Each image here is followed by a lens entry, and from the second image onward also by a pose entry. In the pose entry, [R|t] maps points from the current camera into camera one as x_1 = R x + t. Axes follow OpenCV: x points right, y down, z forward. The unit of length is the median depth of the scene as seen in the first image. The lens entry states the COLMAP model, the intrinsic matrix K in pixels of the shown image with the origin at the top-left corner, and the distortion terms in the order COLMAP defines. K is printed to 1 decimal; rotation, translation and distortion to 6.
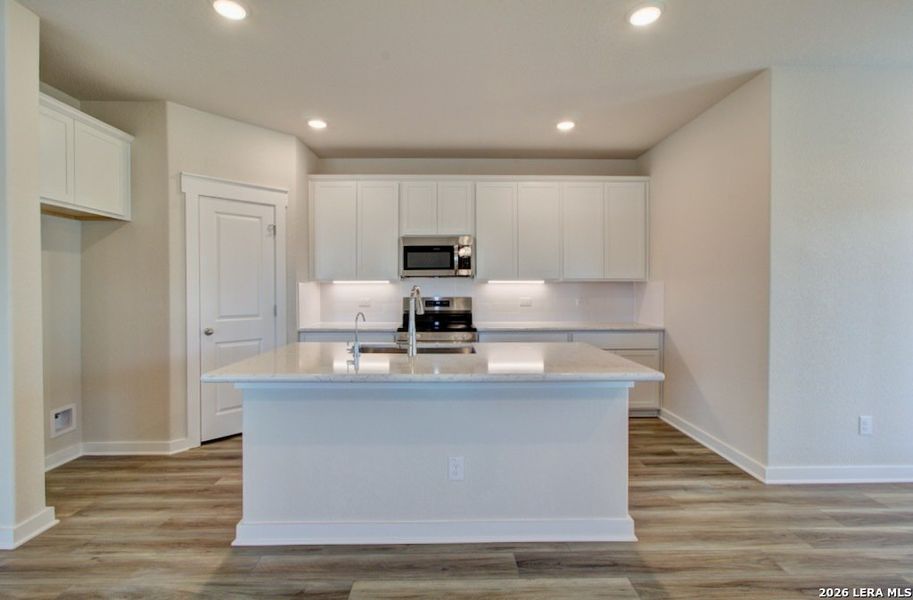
lens RADIAL K [[417.5, 0, 457.2], [0, 417.5, 294.0], [0, 0, 1]] dist [-0.000348, 0.000324]
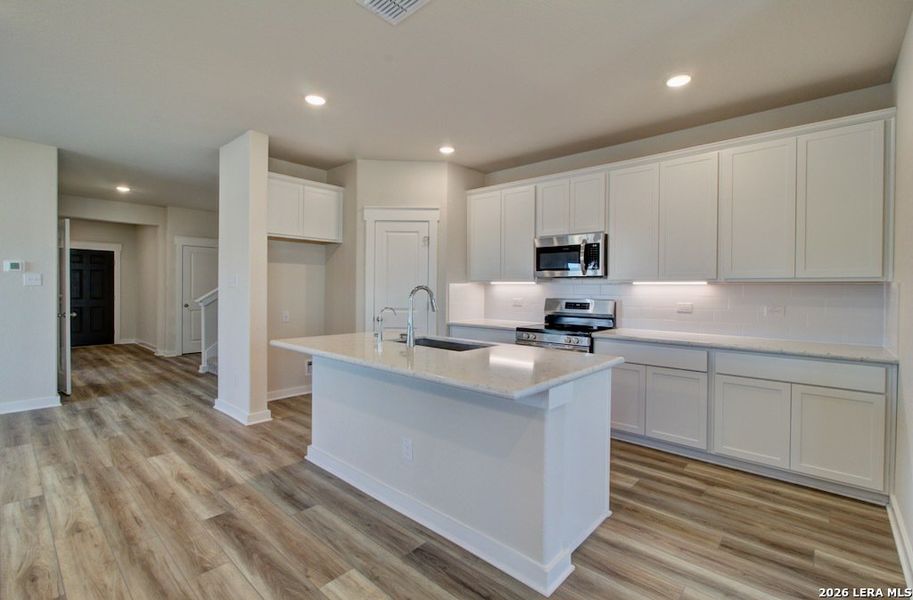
lens RADIAL K [[412.0, 0, 454.7], [0, 412.0, 295.6], [0, 0, 1]] dist [-0.000030, 0.000474]
pose [[0.729913, 0.020771, -0.683224, 0.476191], [-0.019246, 0.999766, 0.009833, -0.004100], [0.683269, 0.005972, 0.730143, 0.157154]]
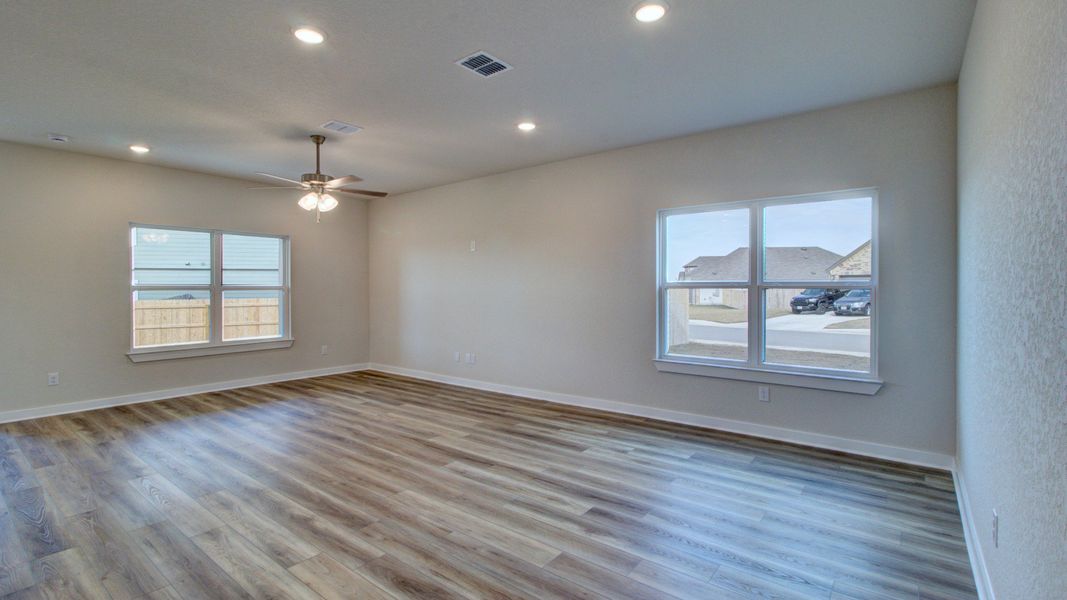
lens RADIAL K [[483.4, 0, 534.0], [0, 483.4, 290.4], [0, 0, 1]] dist [-0.005664, 0.000834]
pose [[-0.776077, 0.000743, 0.630638, -1.084748], [0.008953, 0.999912, 0.009840, -0.004890], [-0.630575, 0.013282, -0.776015, 0.455480]]
